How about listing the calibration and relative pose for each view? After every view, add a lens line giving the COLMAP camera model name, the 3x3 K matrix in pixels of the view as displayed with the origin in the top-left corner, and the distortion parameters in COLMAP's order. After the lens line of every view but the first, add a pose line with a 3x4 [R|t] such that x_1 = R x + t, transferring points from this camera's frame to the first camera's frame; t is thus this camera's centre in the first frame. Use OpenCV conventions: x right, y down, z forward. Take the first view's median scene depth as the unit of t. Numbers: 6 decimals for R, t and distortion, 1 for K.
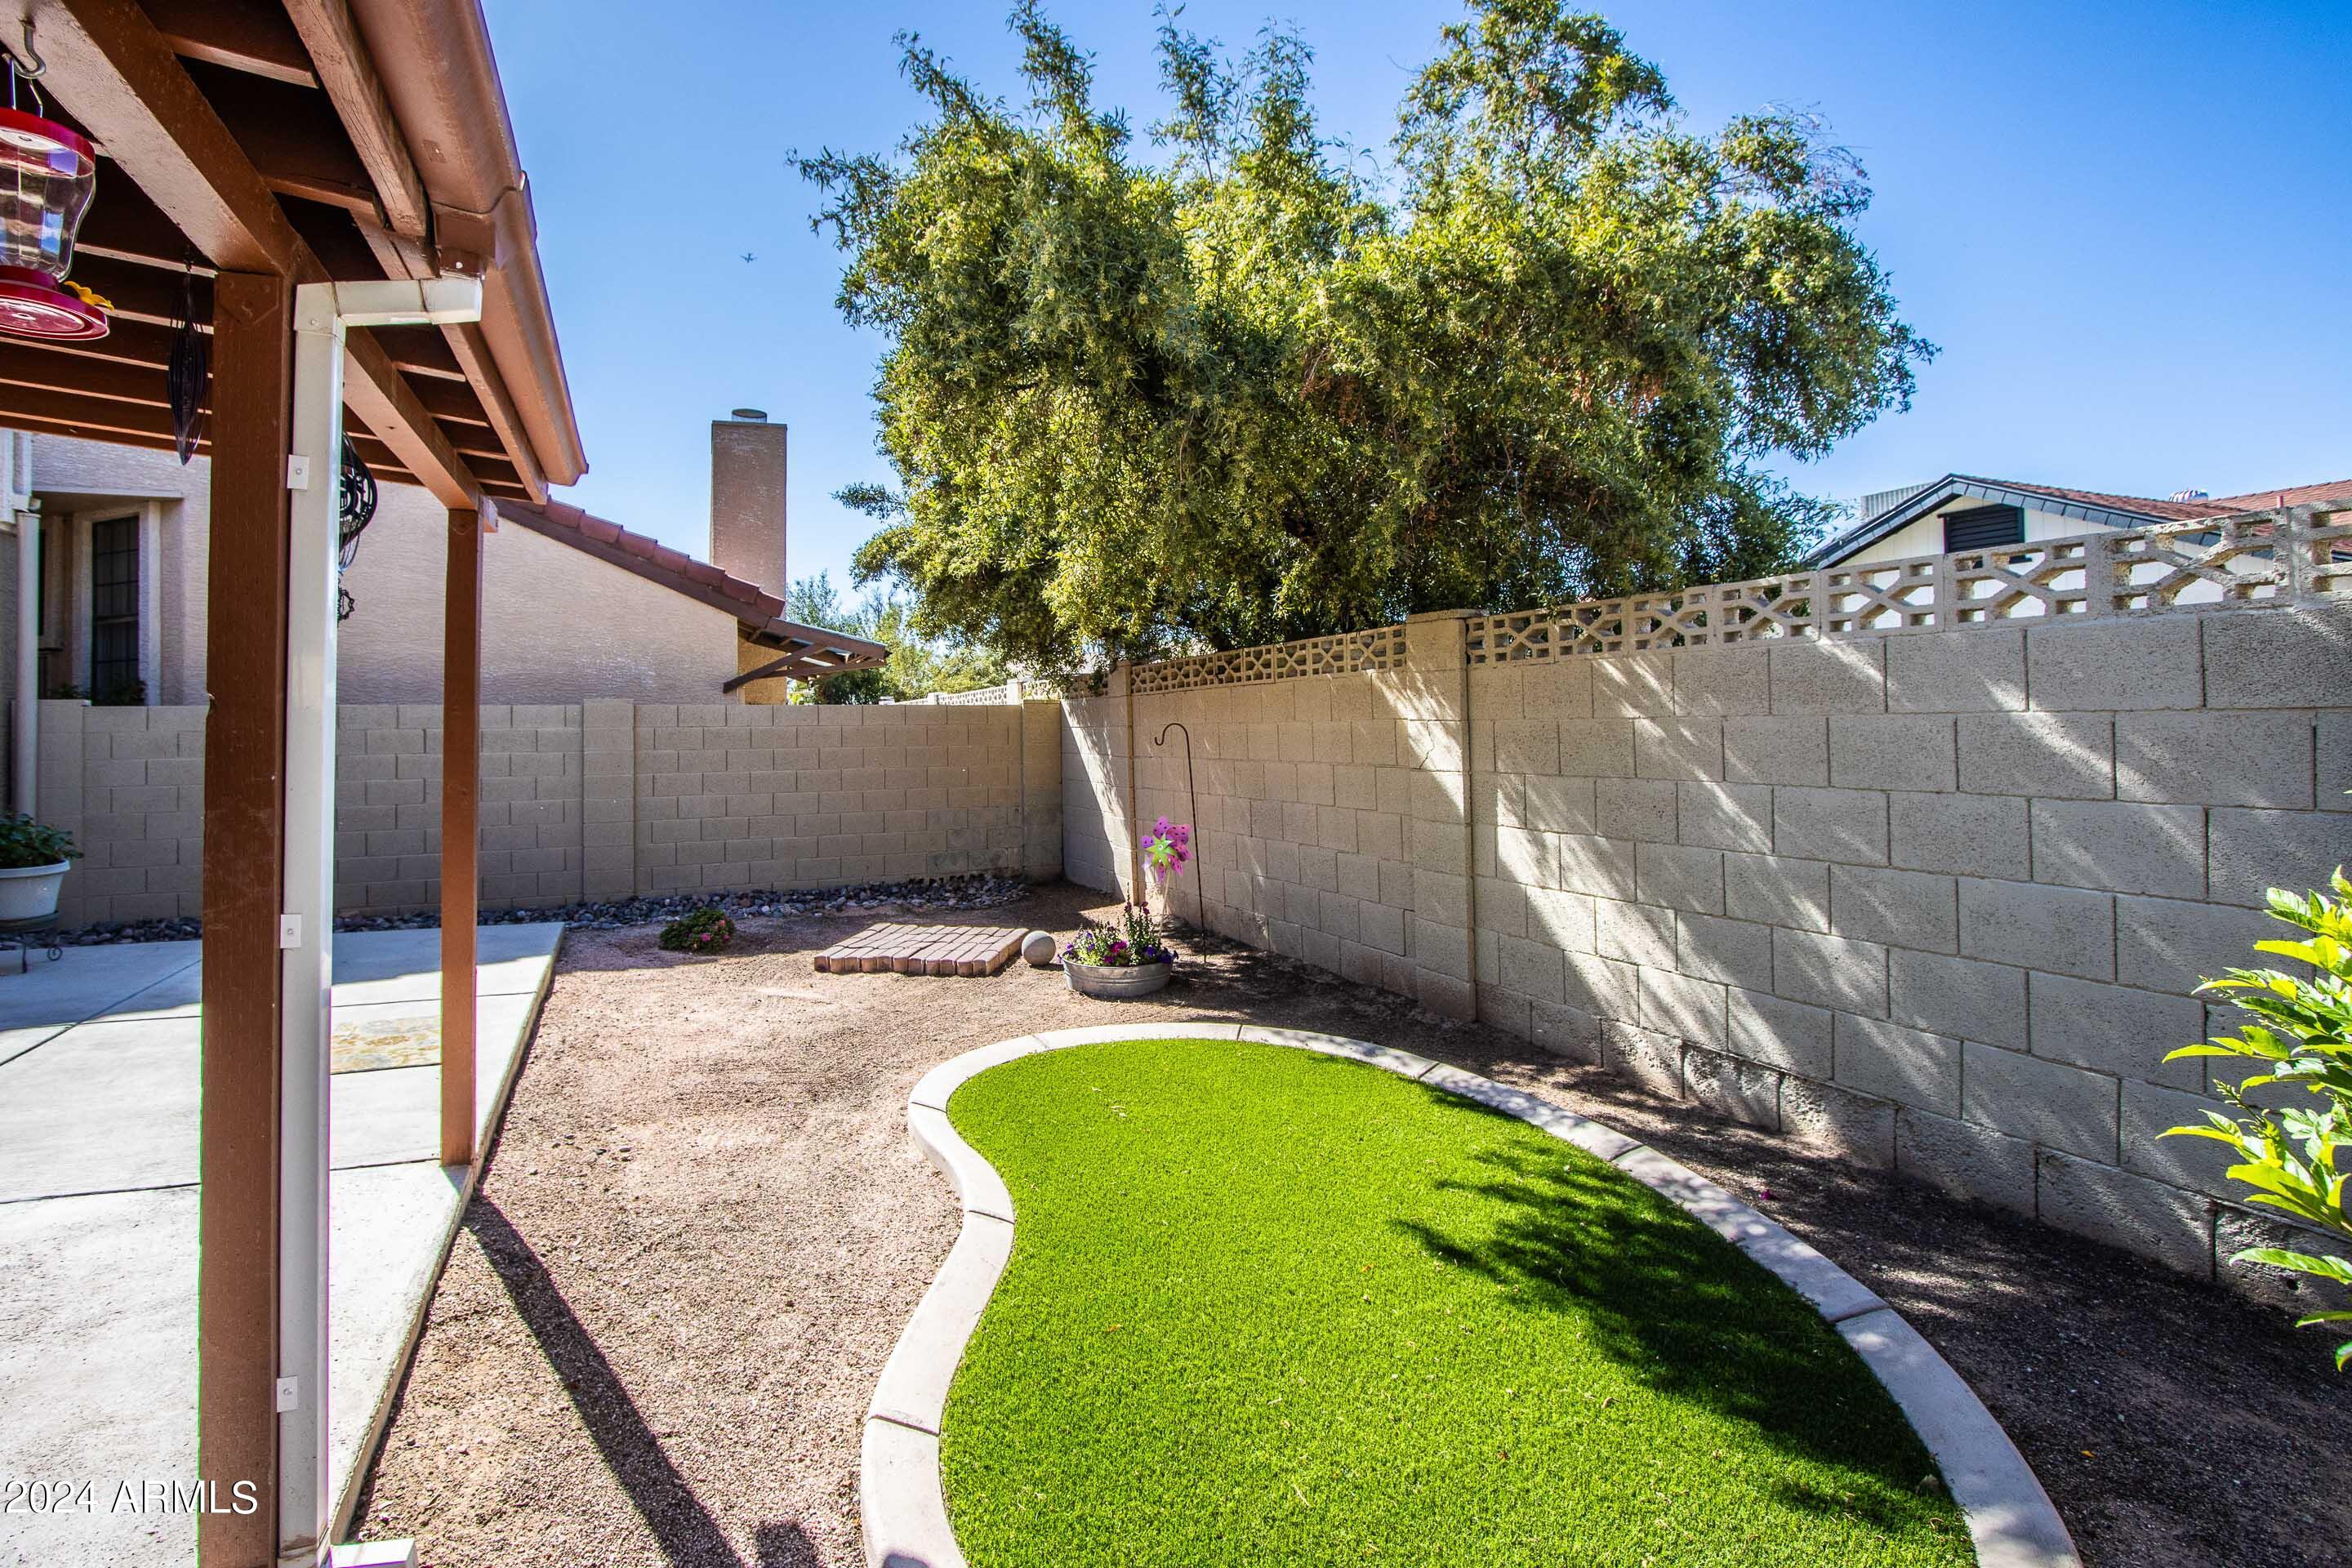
lens RADIAL K [[1105.5, 0, 1042.1], [0, 1105.5, 682.5], [0, 0, 1]] dist [-0.021349, 0.000313]
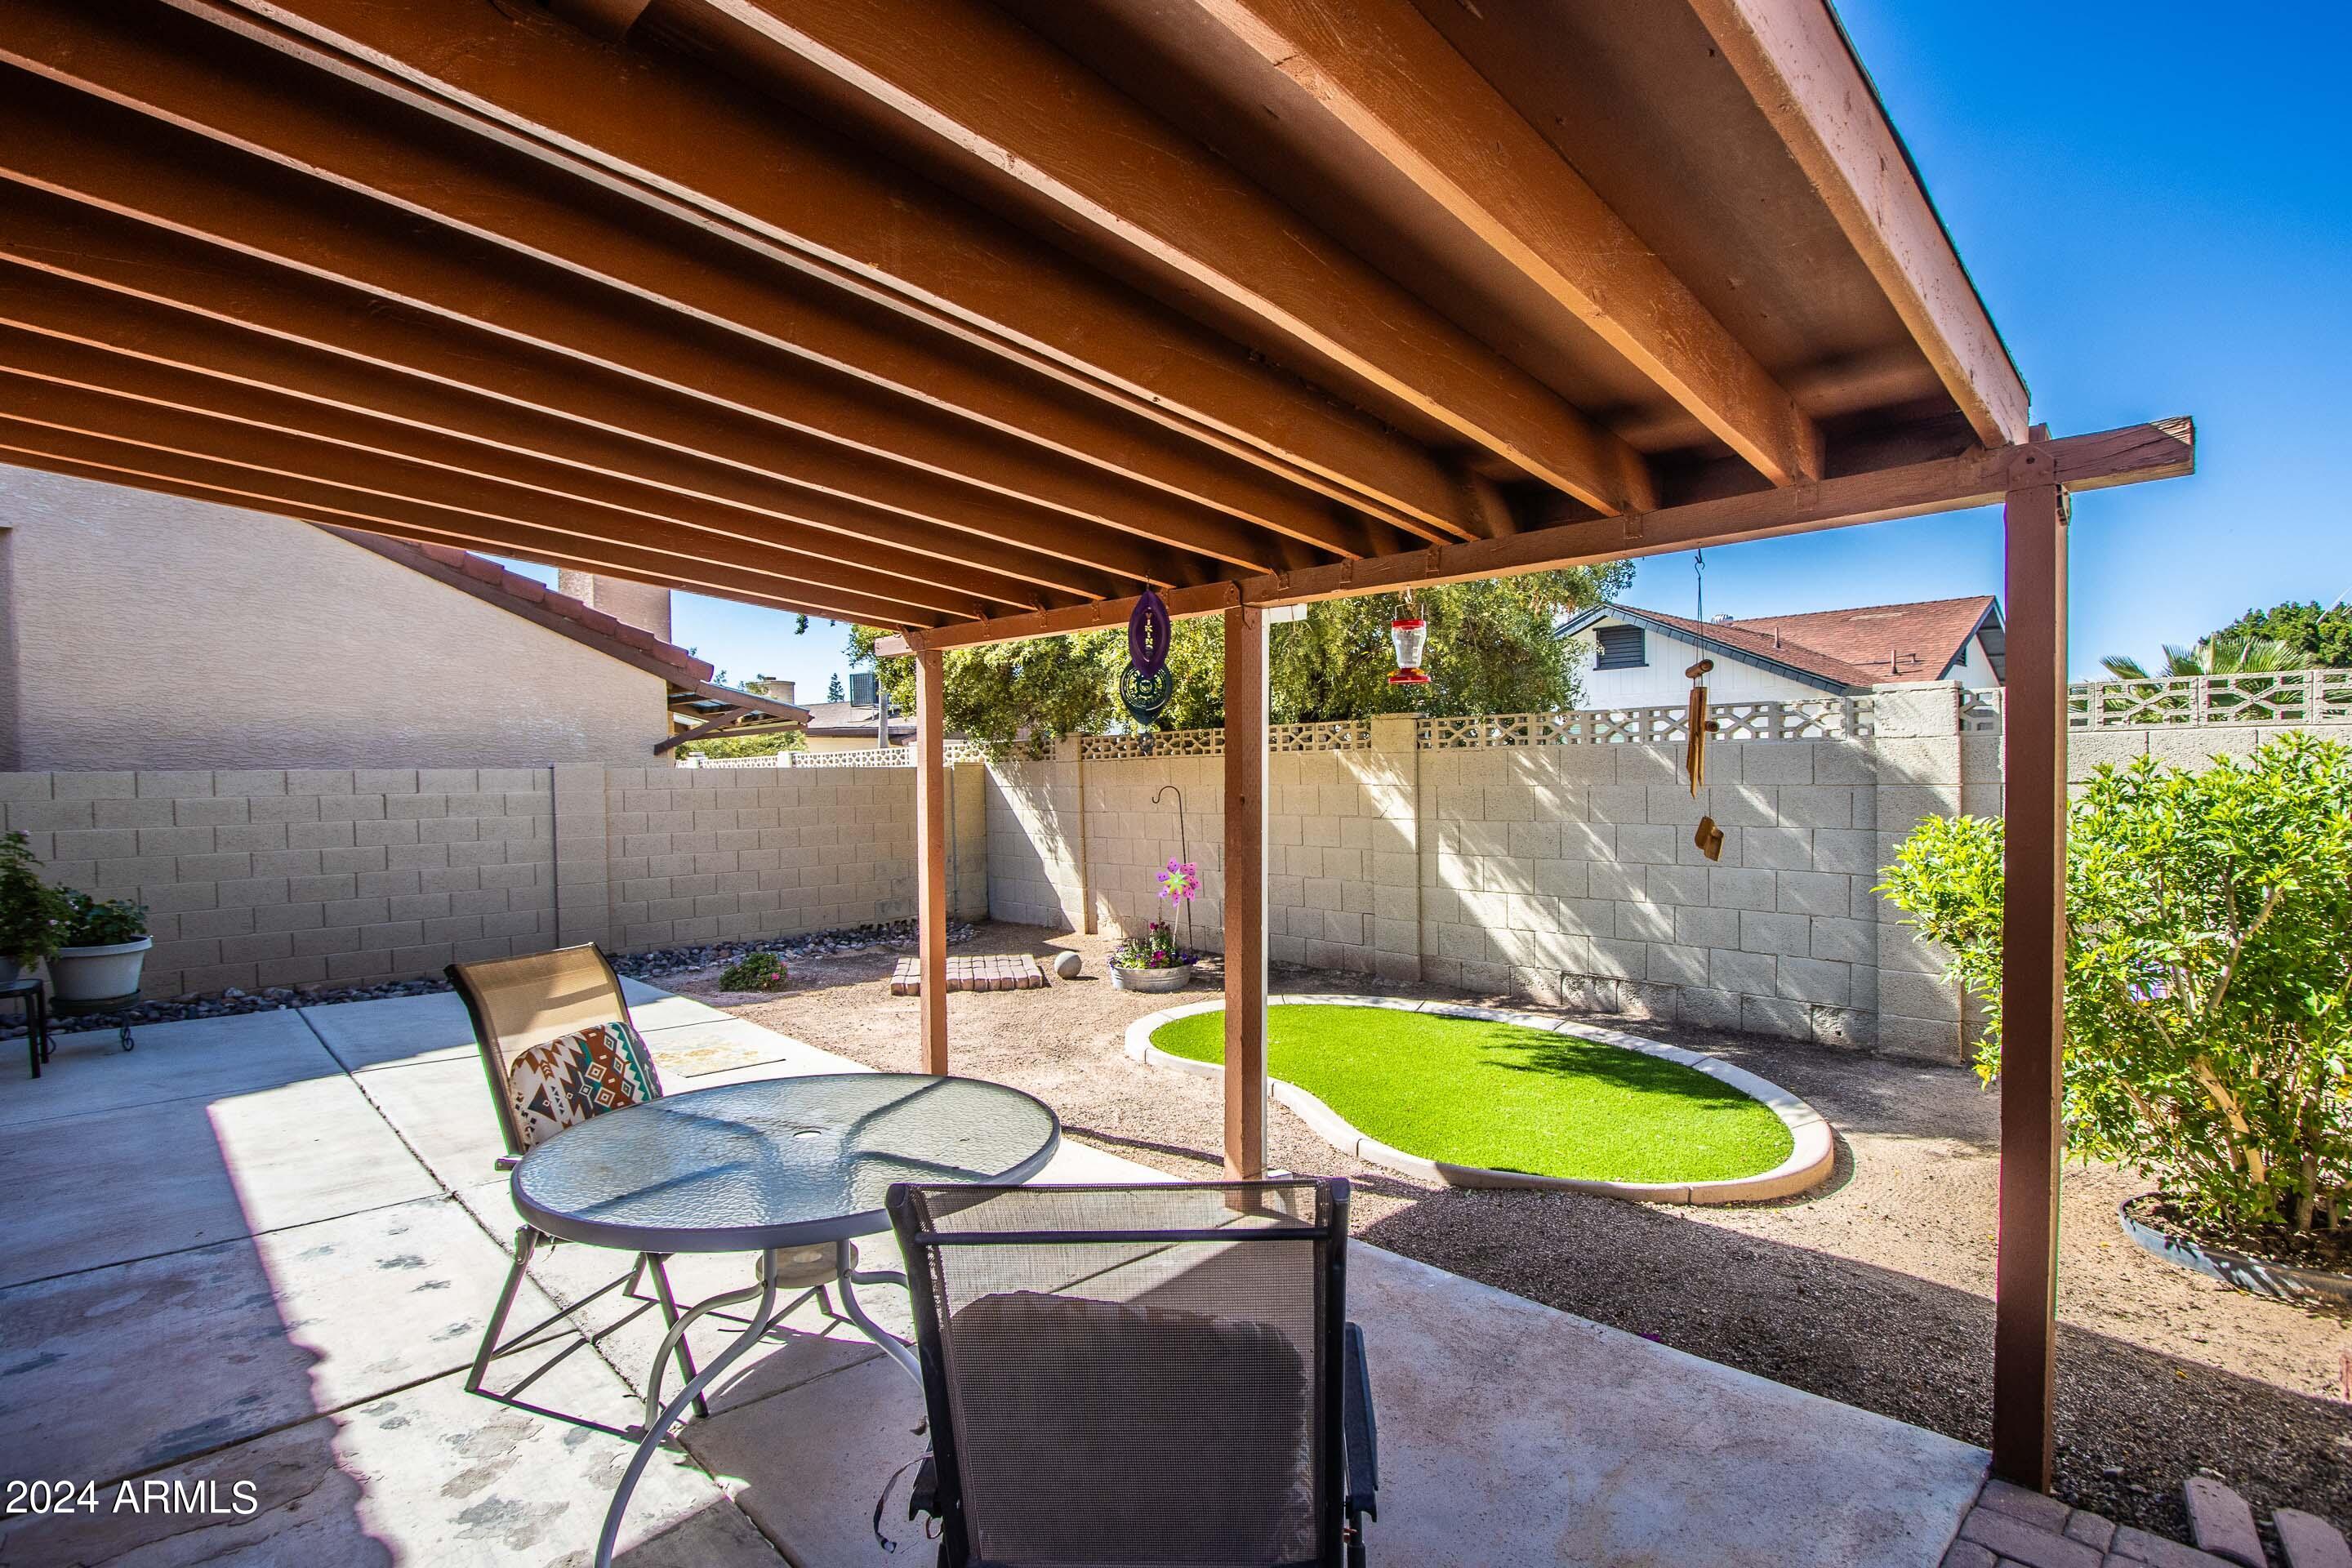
lens RADIAL K [[1131.4, 0, 1188.5], [0, 1131.4, 784.4], [0, 0, 1]] dist [-0.022356, 0.000593]
pose [[0.923392, -0.004658, 0.383830, -0.569219], [-0.012792, 0.998998, 0.042897, -0.034830], [-0.383645, -0.044521, 0.922407, -0.361824]]
